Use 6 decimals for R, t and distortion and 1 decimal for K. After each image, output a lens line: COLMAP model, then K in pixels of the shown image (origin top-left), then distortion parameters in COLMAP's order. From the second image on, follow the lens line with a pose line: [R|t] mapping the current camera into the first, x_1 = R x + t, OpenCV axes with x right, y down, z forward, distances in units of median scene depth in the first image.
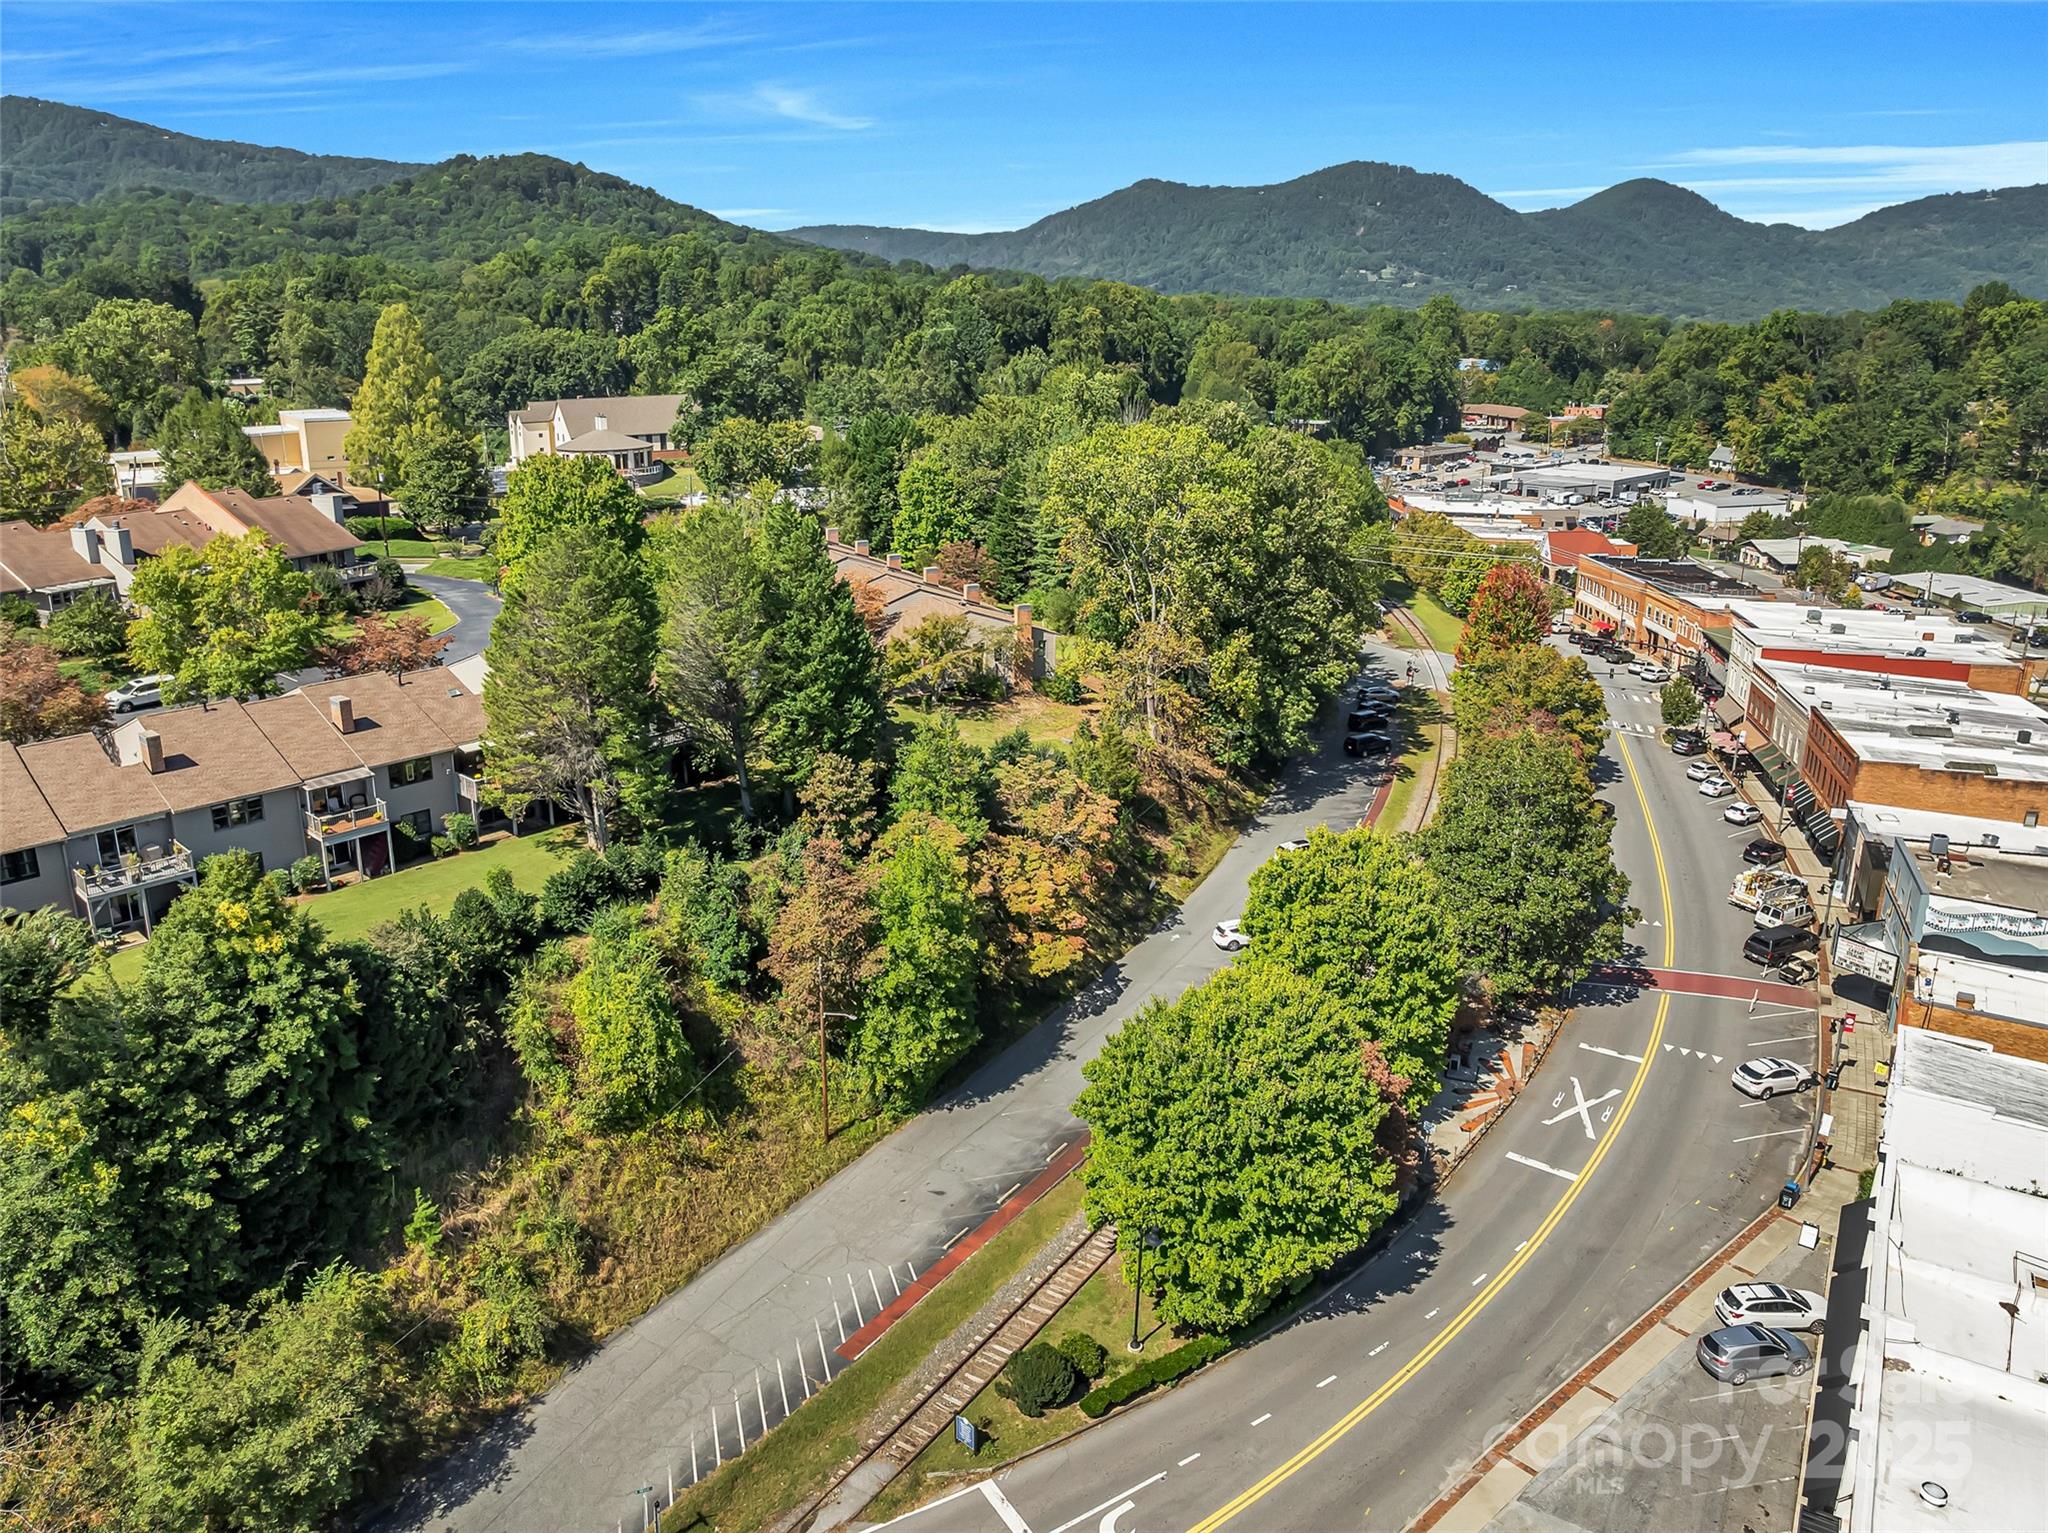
lens RADIAL K [[1609.7, 0, 943.4], [0, 1609.7, 769.5], [0, 0, 1]] dist [-0.043391, 0.009757]
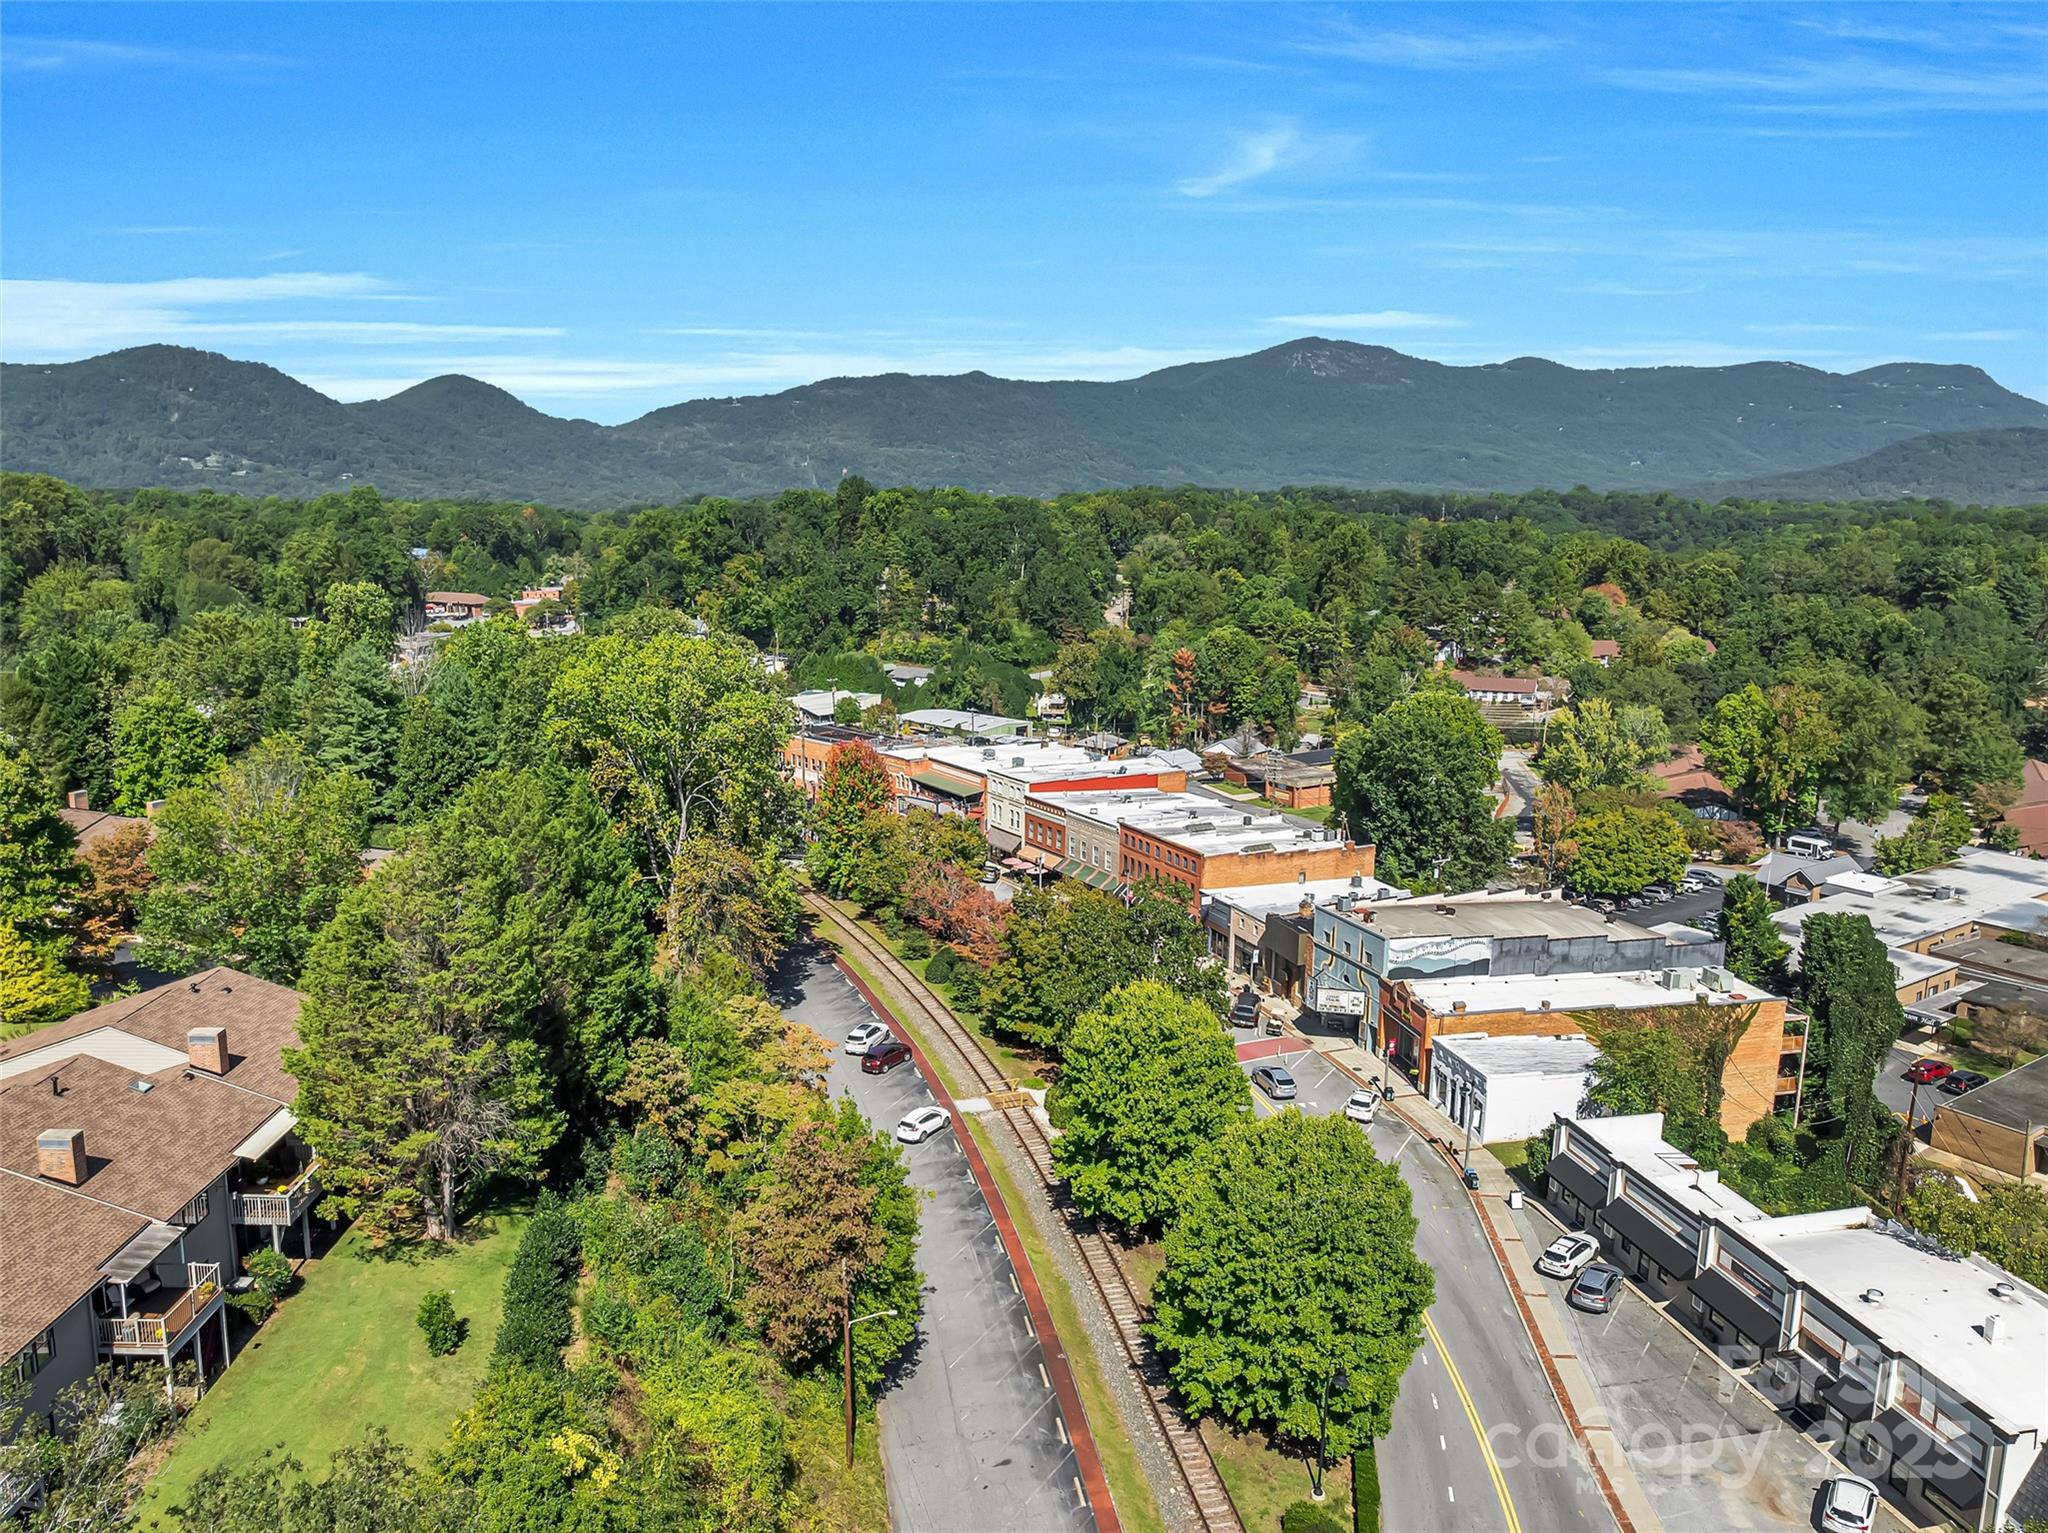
lens RADIAL K [[1609.7, 0, 943.4], [0, 1609.7, 769.5], [0, 0, 1]] dist [-0.043391, 0.009757]
pose [[0.677787, -0.120793, 0.725268, -0.226151], [0.197299, 0.980115, -0.021146, -0.040569], [-0.708292, 0.157427, 0.688142, 0.112950]]
